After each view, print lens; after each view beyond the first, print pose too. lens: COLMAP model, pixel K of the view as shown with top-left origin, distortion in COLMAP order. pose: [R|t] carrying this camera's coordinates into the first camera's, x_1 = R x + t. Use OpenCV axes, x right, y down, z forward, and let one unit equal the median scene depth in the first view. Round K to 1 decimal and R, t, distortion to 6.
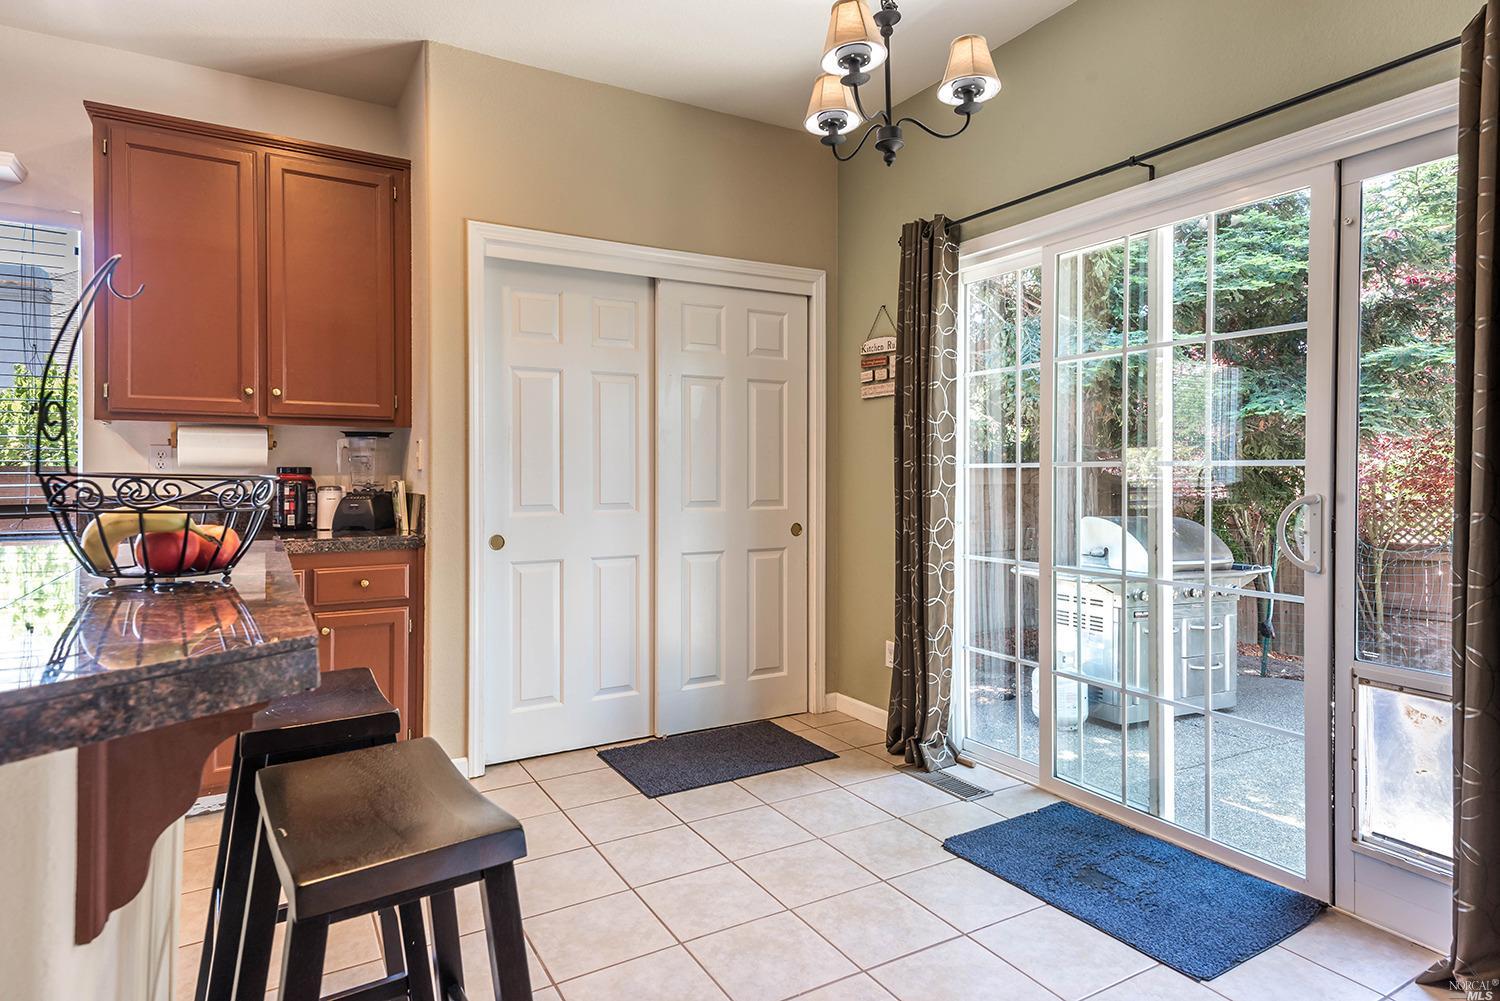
lens RADIAL K [[825.9, 0, 750.9], [0, 825.9, 487.2], [0, 0, 1]] dist [-0.005658, -0.000154]
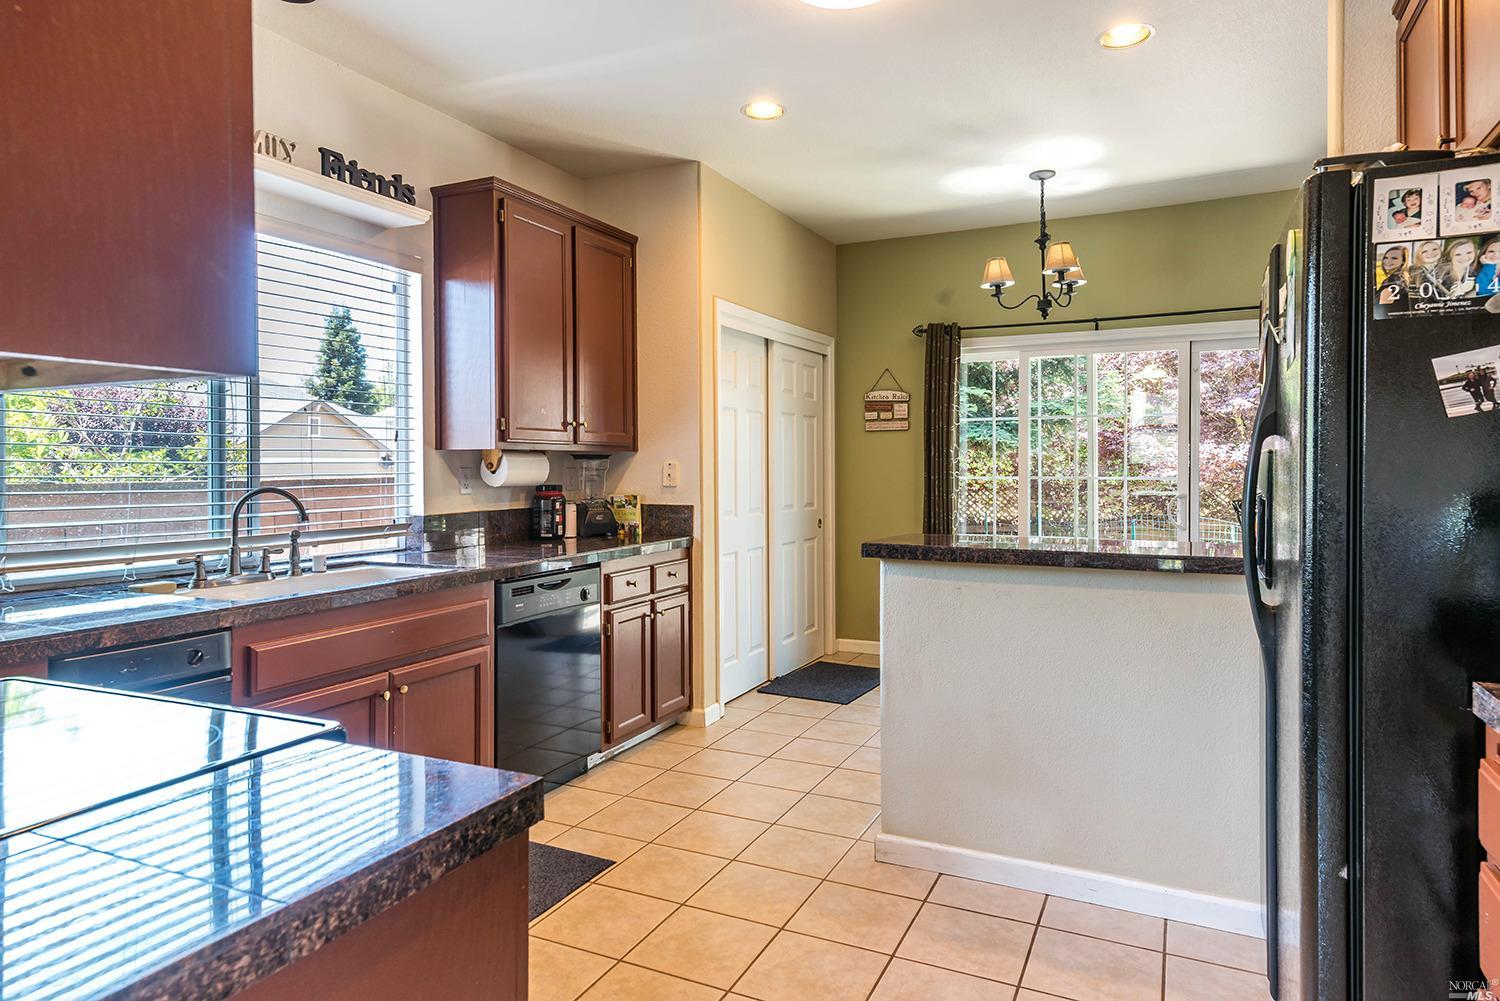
lens RADIAL K [[897.4, 0, 749.9], [0, 897.4, 487.9], [0, 0, 1]] dist [0.024637, -0.002011]
pose [[0.829249, -0.016046, 0.558648, -0.948181], [0.009673, 0.999850, 0.014360, -0.033069], [-0.558795, -0.006505, 0.829280, -0.196892]]
